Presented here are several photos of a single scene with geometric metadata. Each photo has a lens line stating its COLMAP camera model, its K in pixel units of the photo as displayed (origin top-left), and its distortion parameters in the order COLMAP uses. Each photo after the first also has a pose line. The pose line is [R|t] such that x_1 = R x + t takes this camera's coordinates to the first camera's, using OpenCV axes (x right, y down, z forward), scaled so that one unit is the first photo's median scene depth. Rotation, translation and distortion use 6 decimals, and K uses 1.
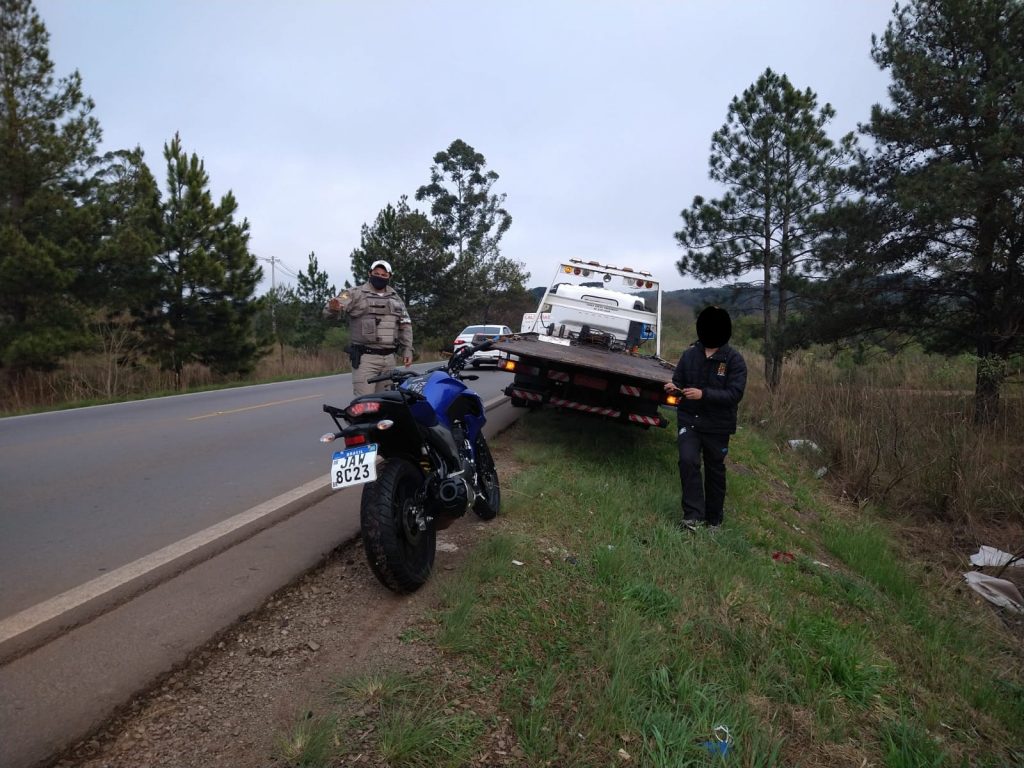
lens RADIAL K [[760.5, 0, 512.2], [0, 760.5, 365.0], [0, 0, 1]] dist [0.069075, -0.001919]
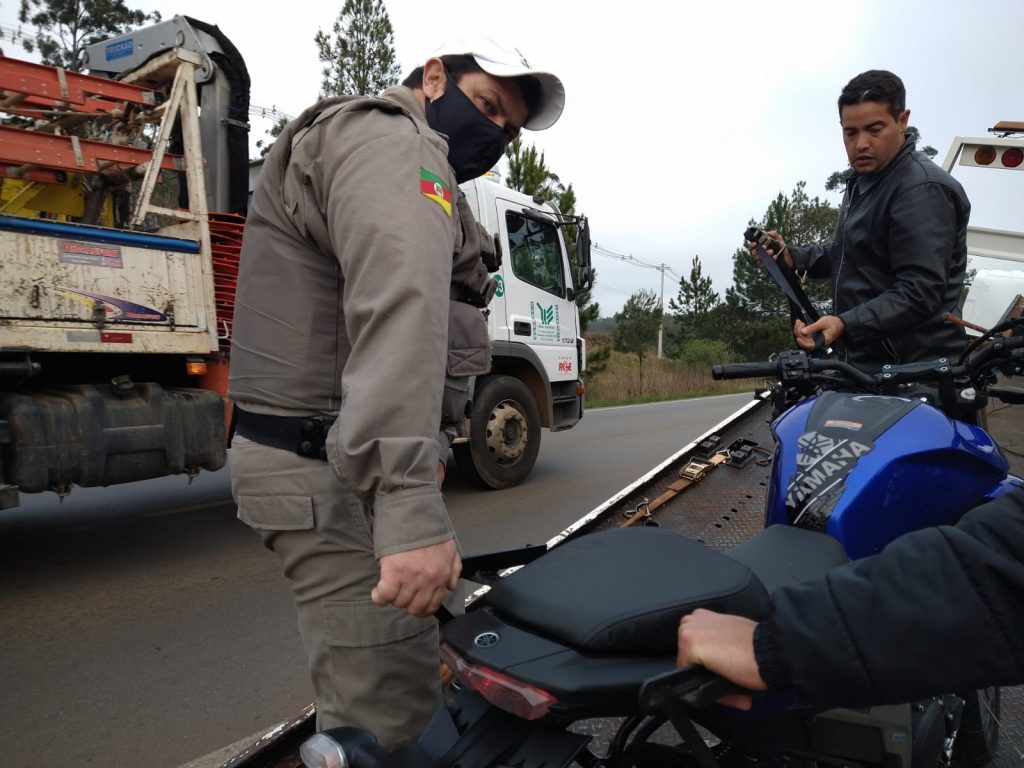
lens RADIAL K [[749.4, 0, 519.1], [0, 749.4, 385.2], [0, 0, 1]] dist [0.102041, -0.095619]
pose [[0.868951, 0.043804, -0.492956, 0.021523], [-0.035683, 0.999028, 0.025874, -0.014893], [0.493610, -0.004893, 0.869669, 0.194905]]
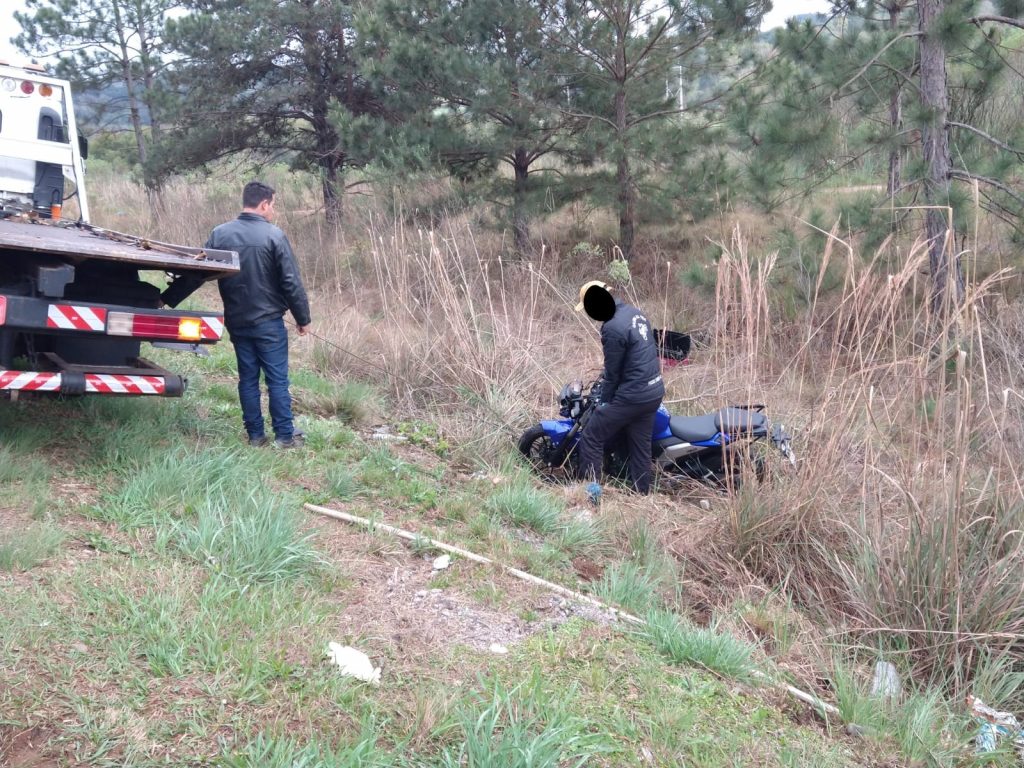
lens RADIAL K [[1129.8, 0, 548.5], [0, 1129.8, 397.7], [0, 0, 1]] dist [0.084941, -0.123962]
pose [[0.809840, -0.179562, 0.558494, -0.073223], [0.080126, 0.976940, 0.197912, 0.007058], [-0.581153, -0.115527, 0.805553, -0.372485]]
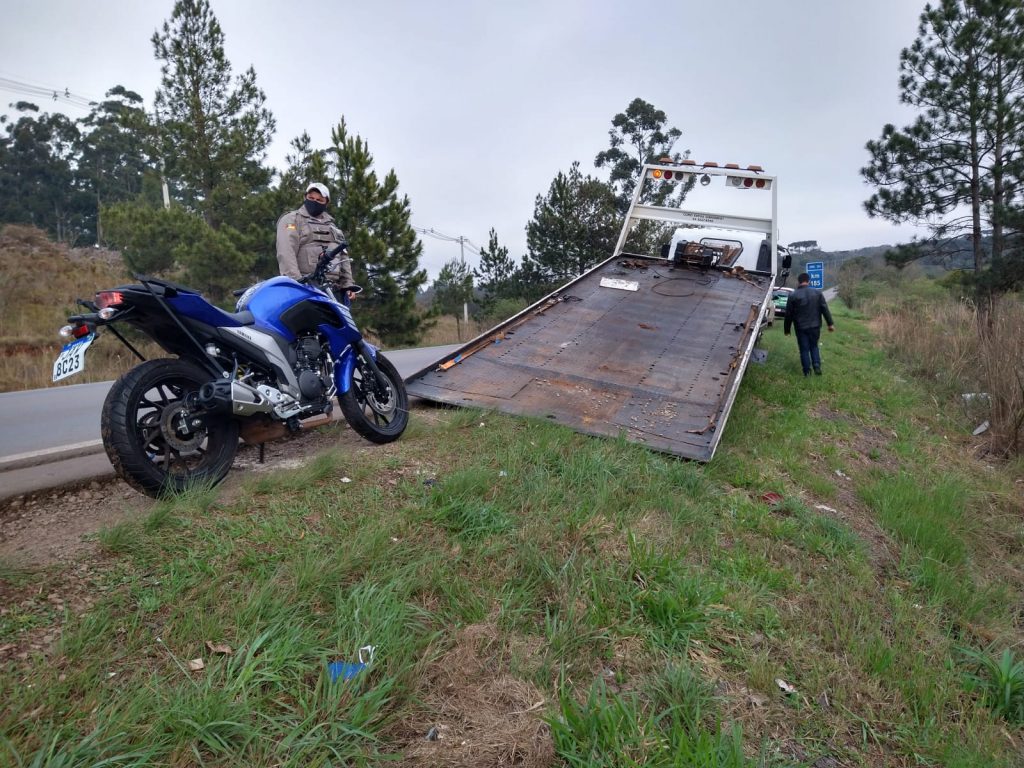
lens RADIAL K [[752.6, 0, 515.5], [0, 752.6, 389.8], [0, 0, 1]] dist [0.116577, -0.162370]
pose [[0.966520, -0.018534, -0.255920, 0.050248], [0.035897, 0.997346, 0.063342, 0.011869], [0.254067, -0.070408, 0.964621, 0.020526]]
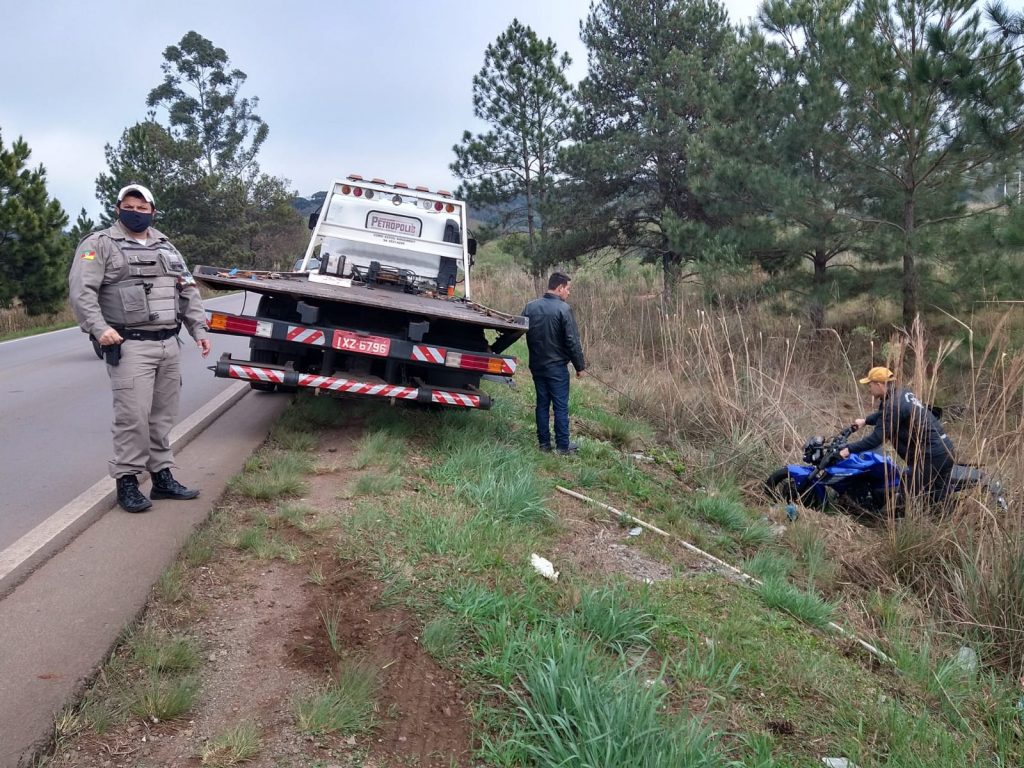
lens RADIAL K [[948.2, 0, 531.8], [0, 948.2, 410.1], [0, 0, 1]] dist [0.051908, -0.012708]
pose [[0.960516, -0.092058, 0.262555, -0.070572], [0.059138, 0.989663, 0.130653, 0.008205], [-0.271869, -0.109967, 0.956031, -0.413661]]
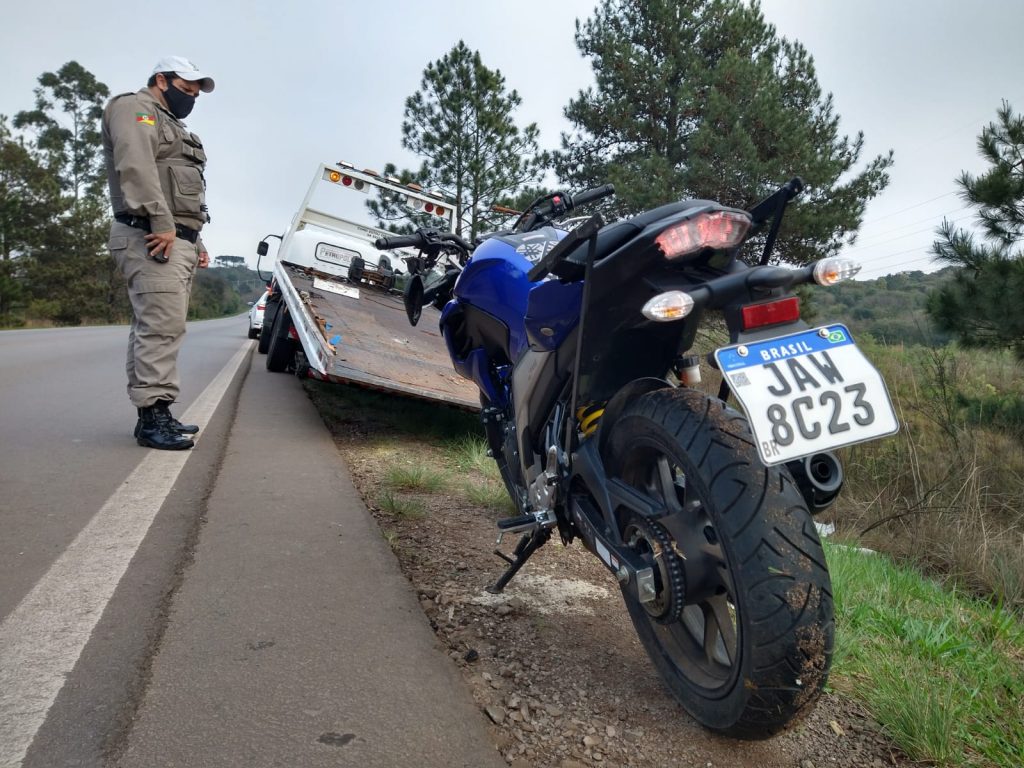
lens RADIAL K [[752.5, 0, 520.2], [0, 752.5, 403.5], [0, 0, 1]] dist [0.087318, -0.111560]
pose [[0.890827, 0.000390, 0.454342, -0.040978], [-0.032686, 0.997464, 0.063231, 0.011000], [-0.453165, -0.071178, 0.888580, 0.069920]]
